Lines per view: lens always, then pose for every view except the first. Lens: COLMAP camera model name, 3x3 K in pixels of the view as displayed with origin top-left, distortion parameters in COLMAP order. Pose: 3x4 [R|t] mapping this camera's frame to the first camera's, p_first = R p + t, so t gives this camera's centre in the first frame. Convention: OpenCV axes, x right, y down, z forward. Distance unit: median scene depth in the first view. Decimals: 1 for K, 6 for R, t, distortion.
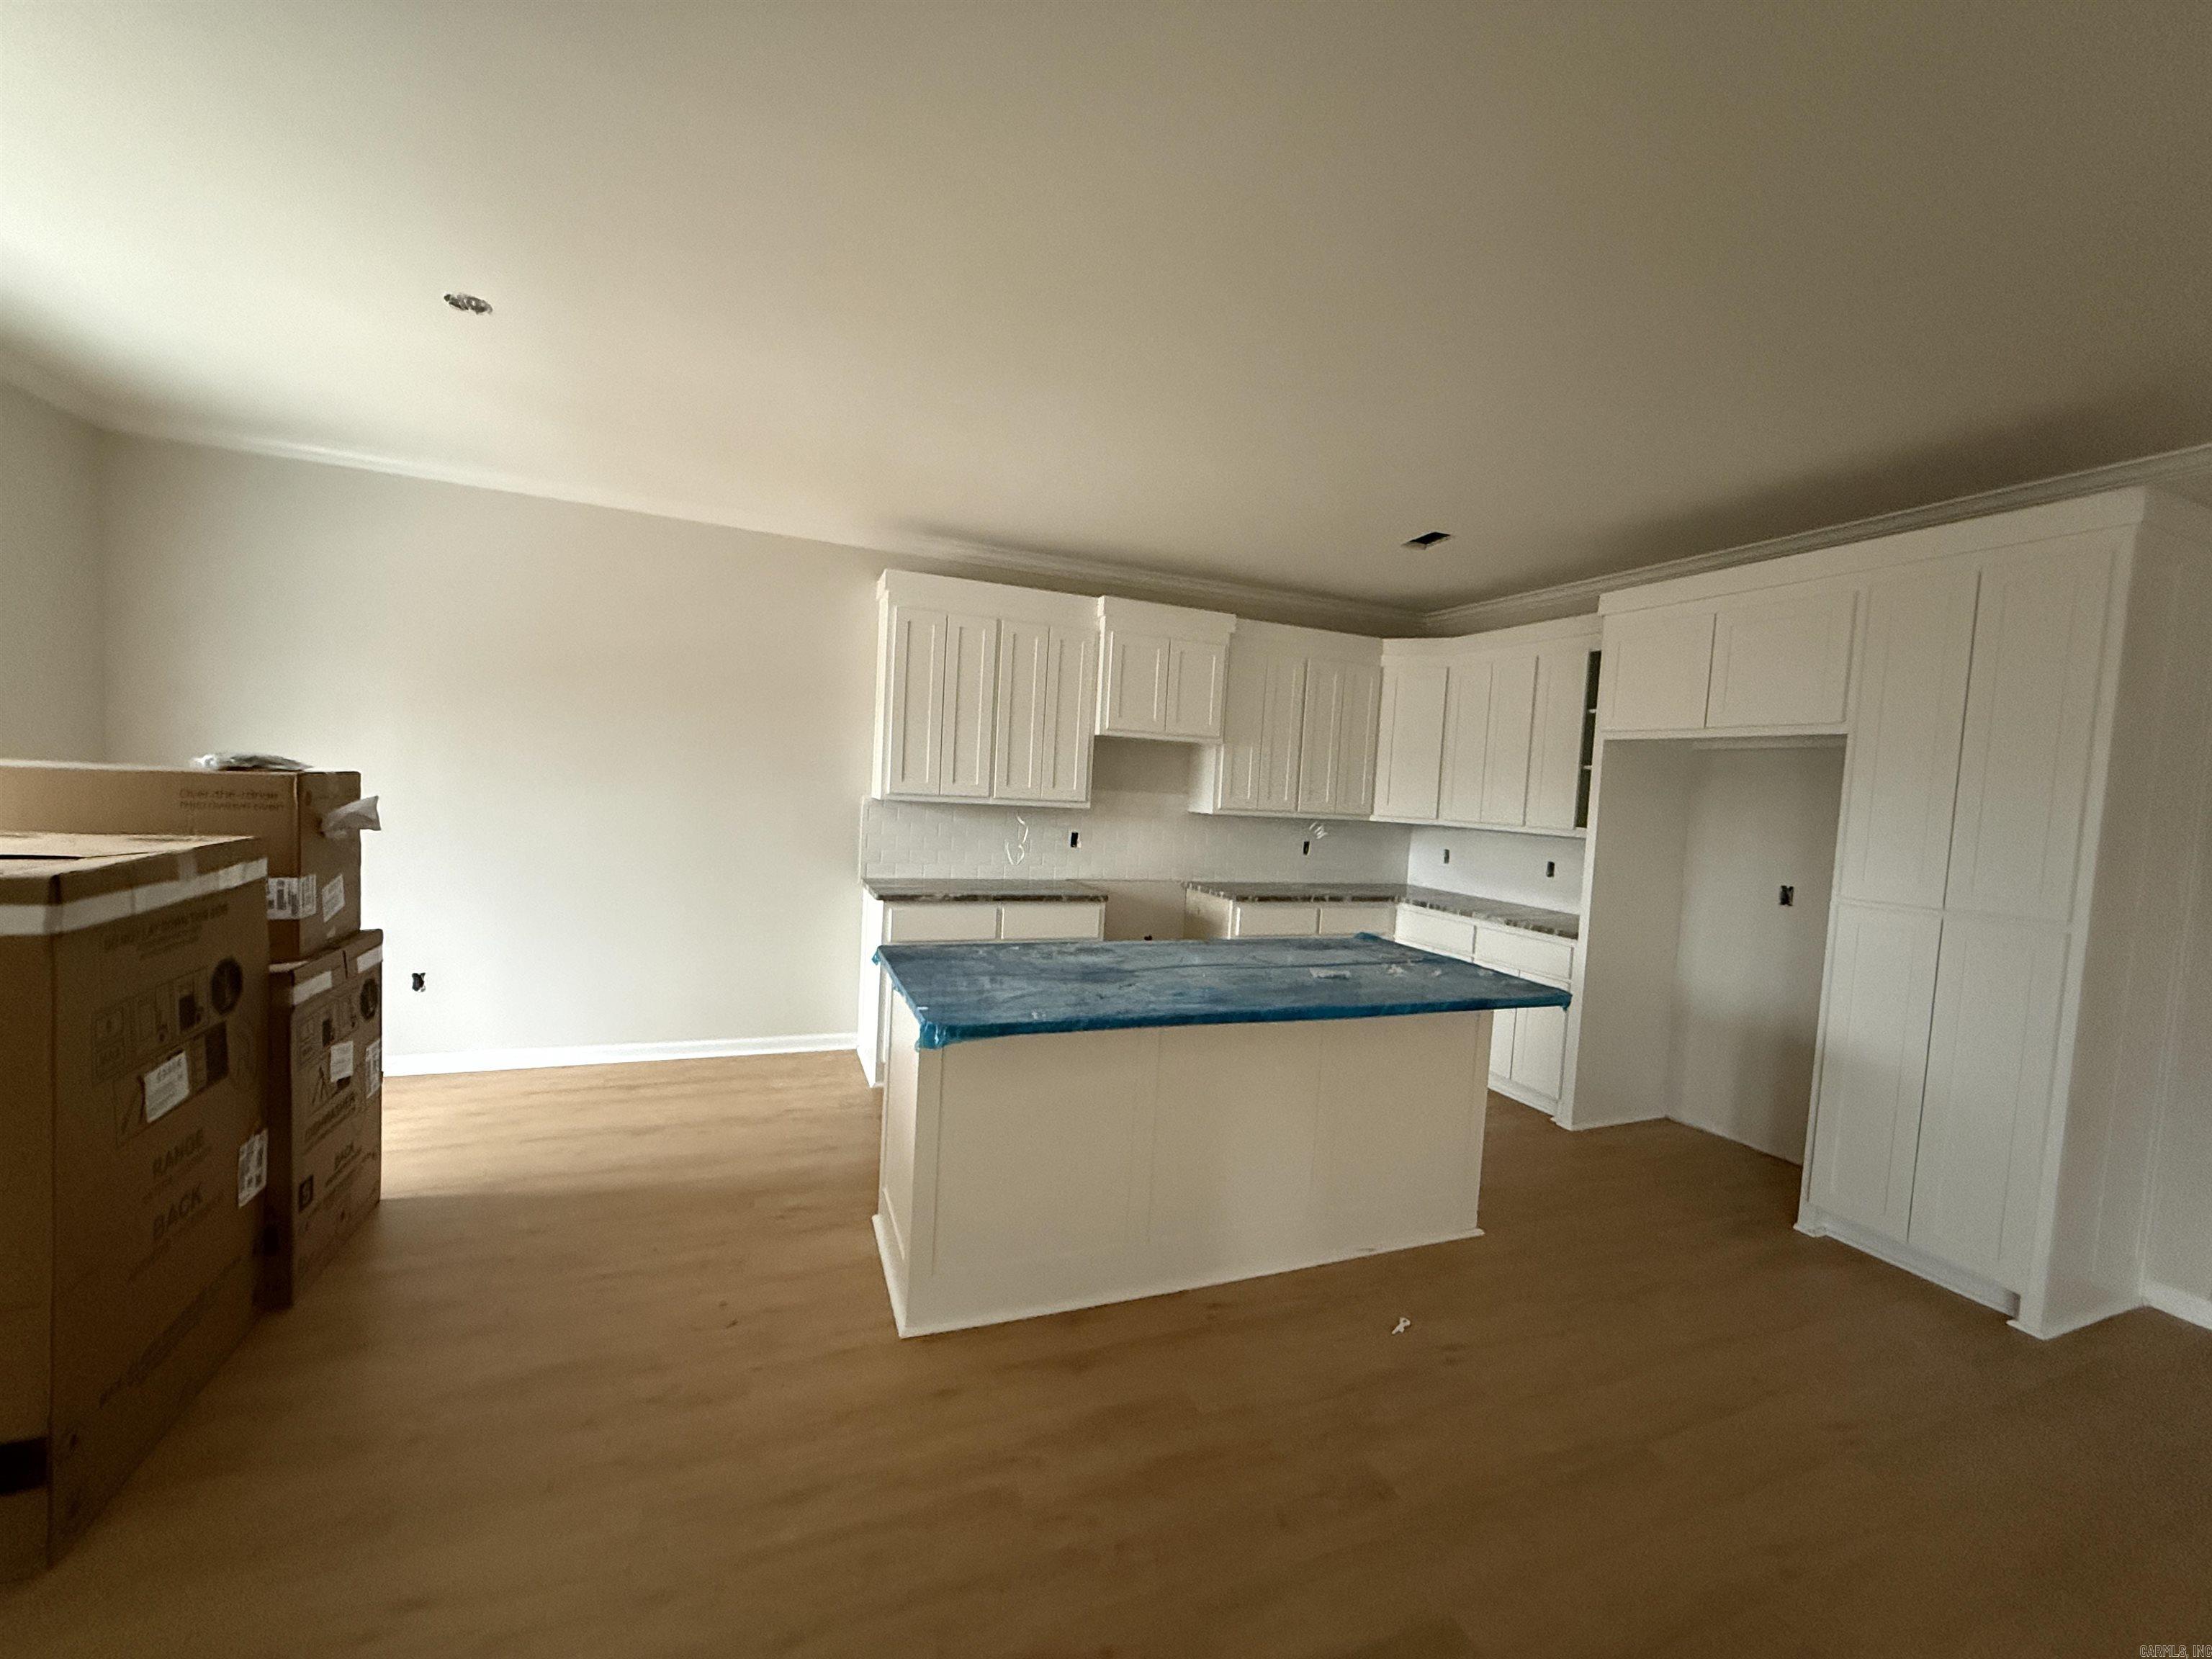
lens RADIAL K [[873.6, 0, 1109.9], [0, 873.6, 848.6], [0, 0, 1]] dist [0.000317, -0.000002]
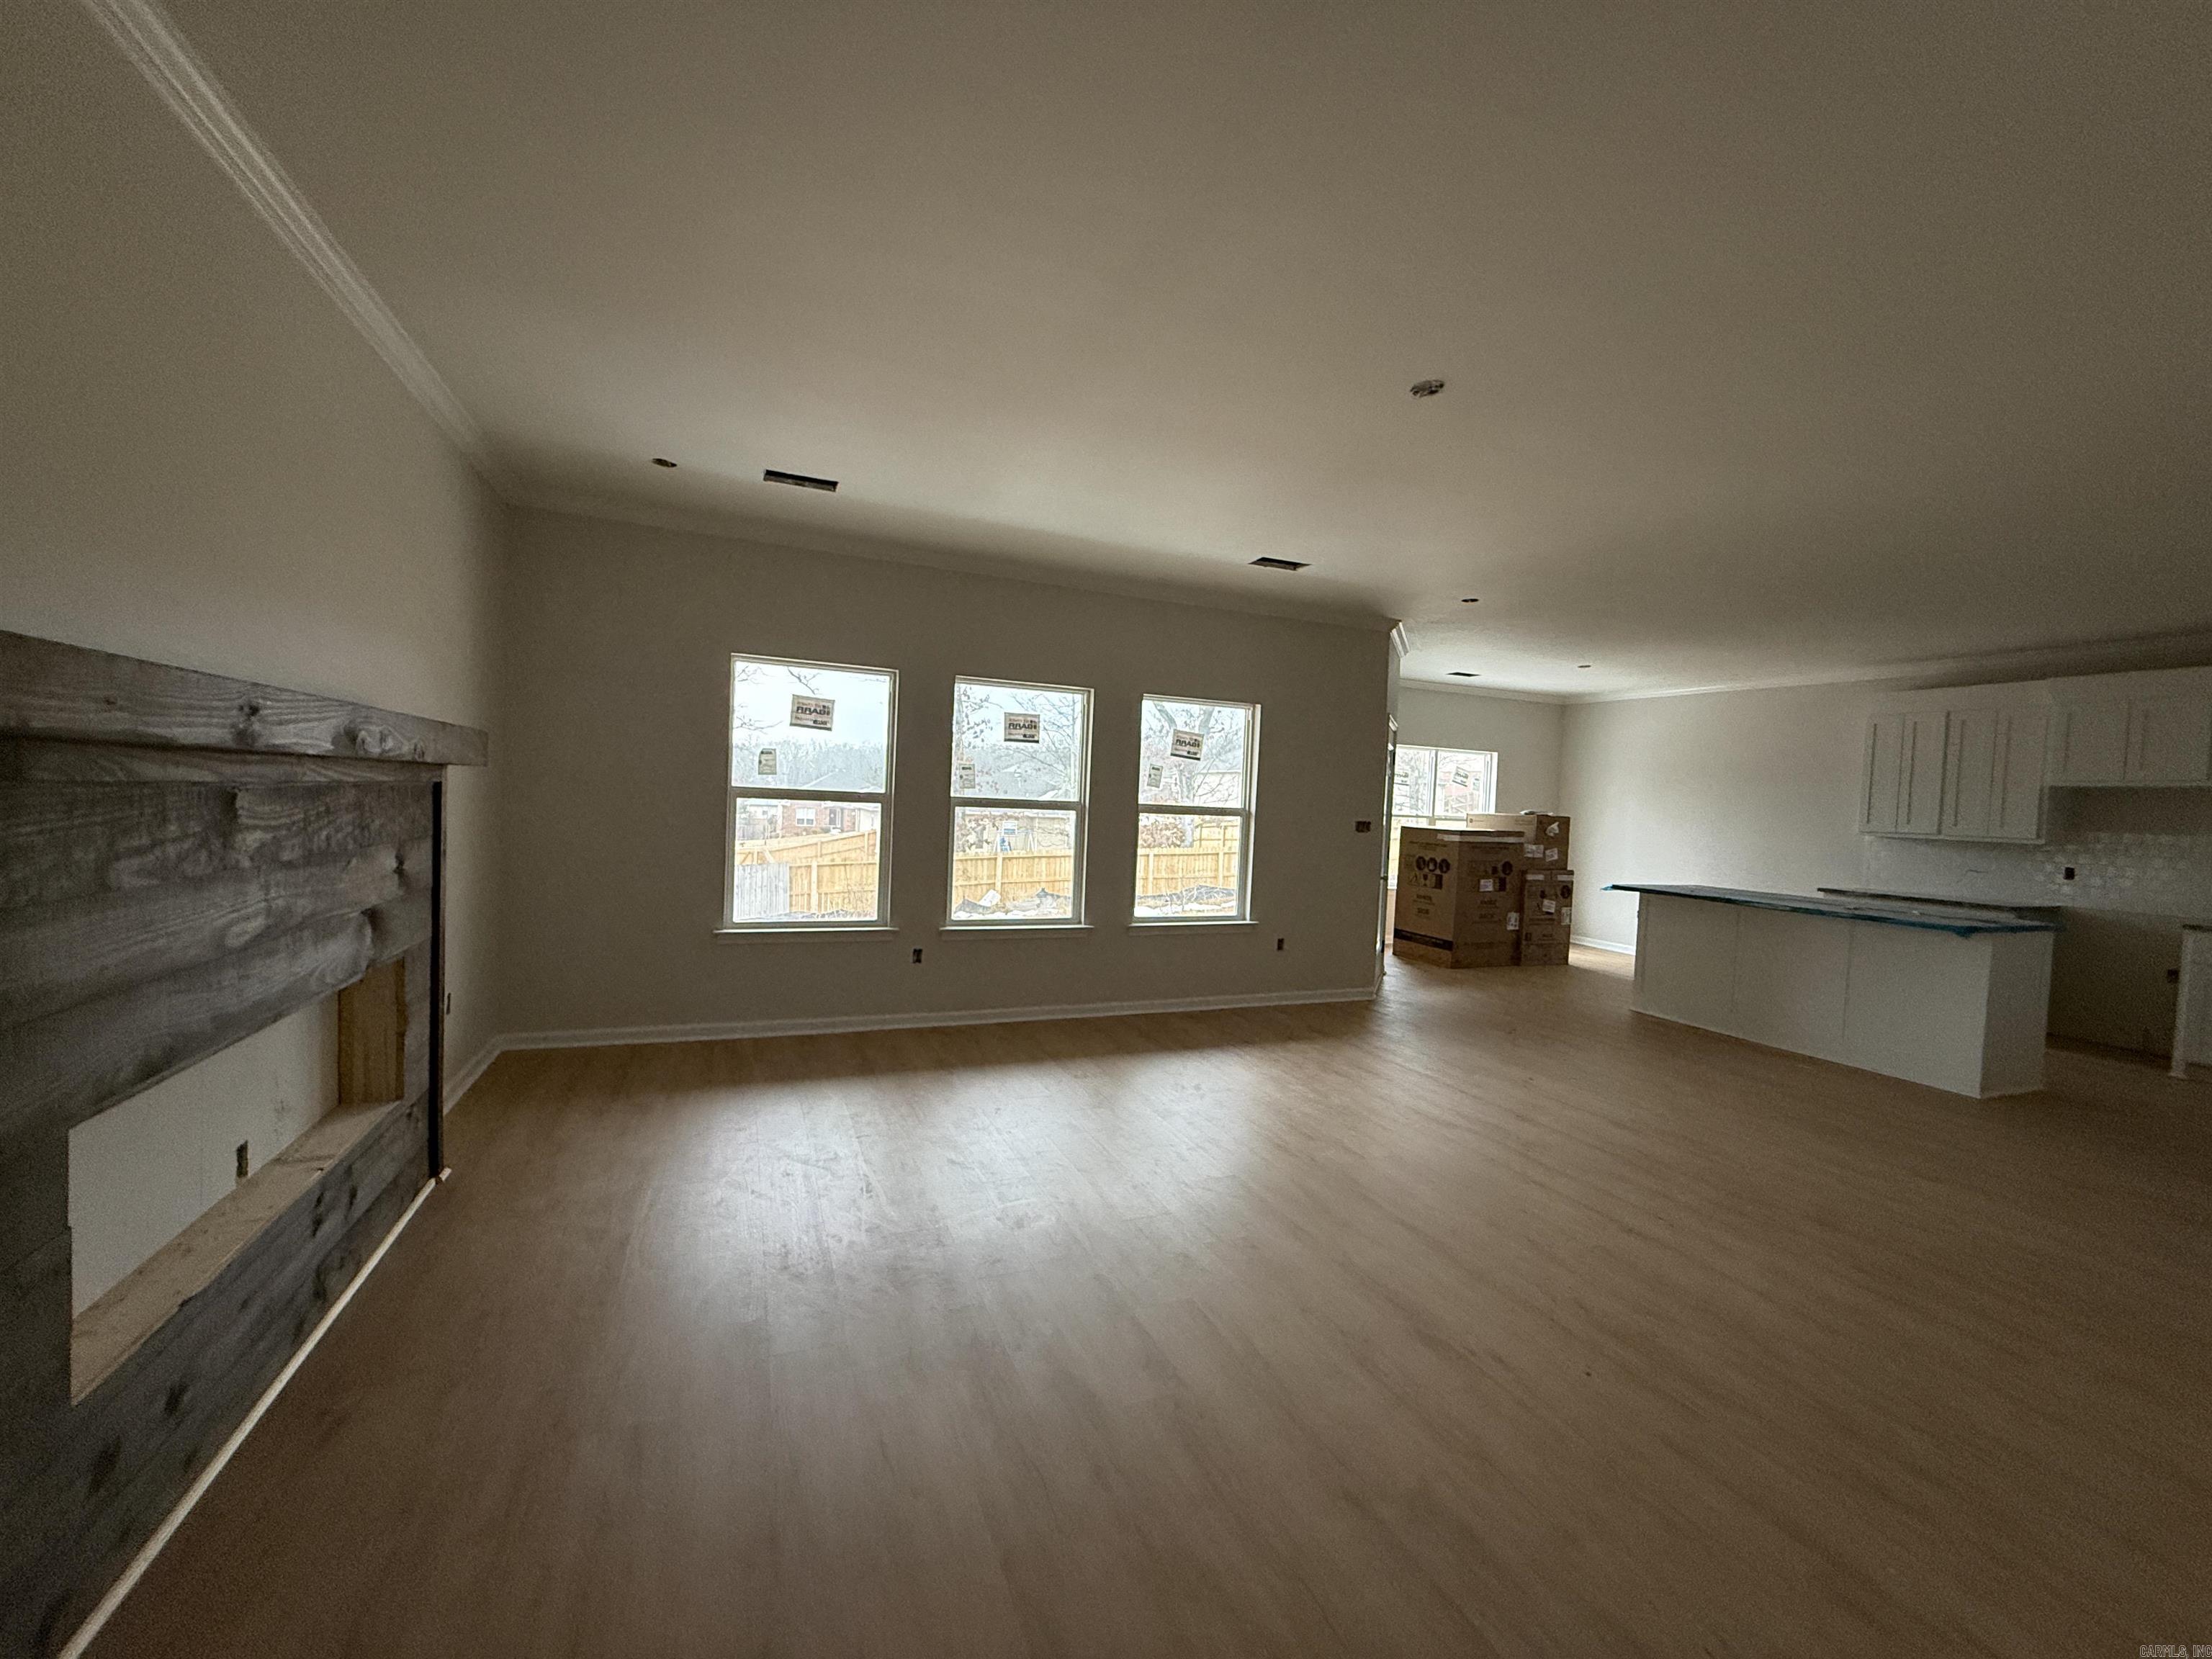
lens RADIAL K [[1012.7, 0, 1106.0], [0, 1012.7, 829.5], [0, 0, 1]] dist [0.080717, -0.000022]
pose [[0.029002, -0.027010, -0.999214, 2.827718], [-0.124251, 0.991785, -0.030416, 0.281084], [0.991827, 0.125036, 0.025408, -0.731870]]
